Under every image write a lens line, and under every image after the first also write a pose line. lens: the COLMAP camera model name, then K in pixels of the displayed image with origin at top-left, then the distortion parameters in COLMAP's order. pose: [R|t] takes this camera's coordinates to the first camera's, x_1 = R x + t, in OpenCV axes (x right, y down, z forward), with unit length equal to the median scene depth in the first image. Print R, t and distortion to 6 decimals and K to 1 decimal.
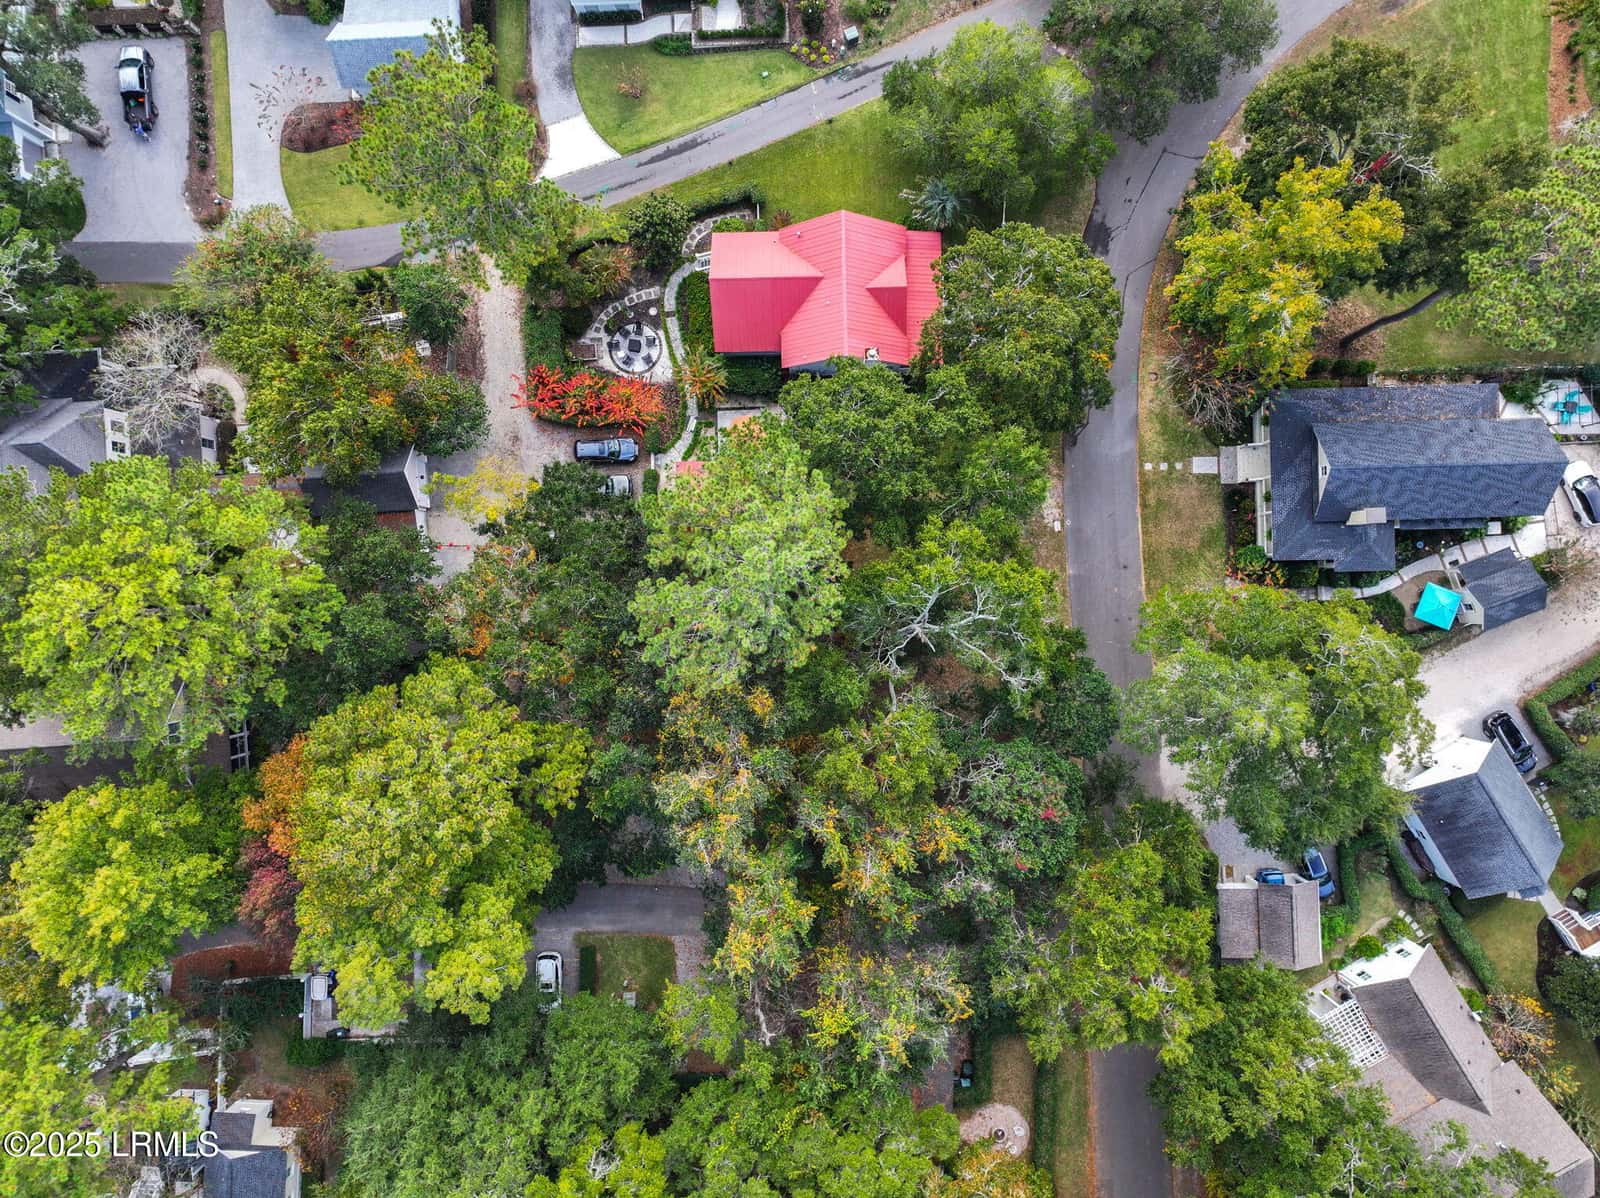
lens RADIAL K [[1098.7, 0, 802.7], [0, 1098.7, 595.3], [0, 0, 1]] dist [0.011599, 0.003649]
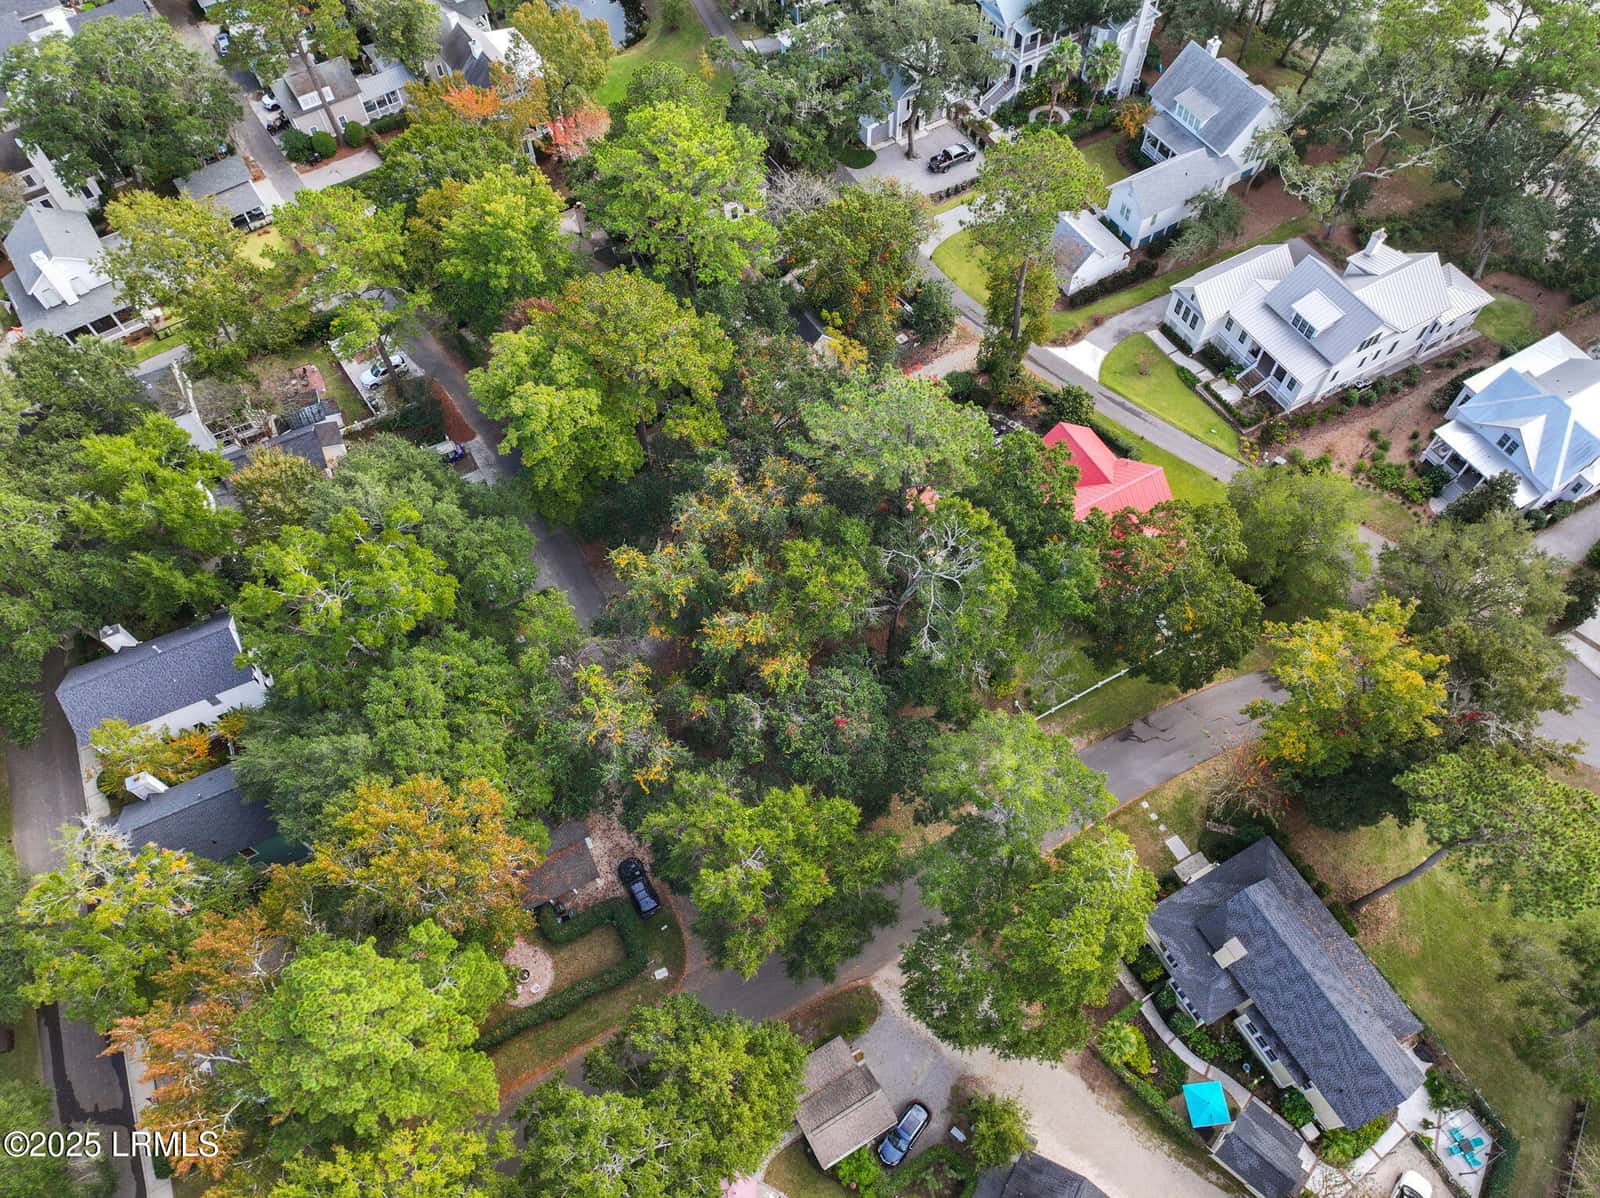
lens RADIAL K [[1098.7, 0, 797.3], [0, 1098.7, 600.3], [0, 0, 1]] dist [0.011599, 0.003649]
pose [[0.465236, 0.769969, -0.436696, 0.463611], [-0.885005, 0.414581, -0.211867, 0.328781], [0.017914, 0.485046, 0.874305, -0.060701]]
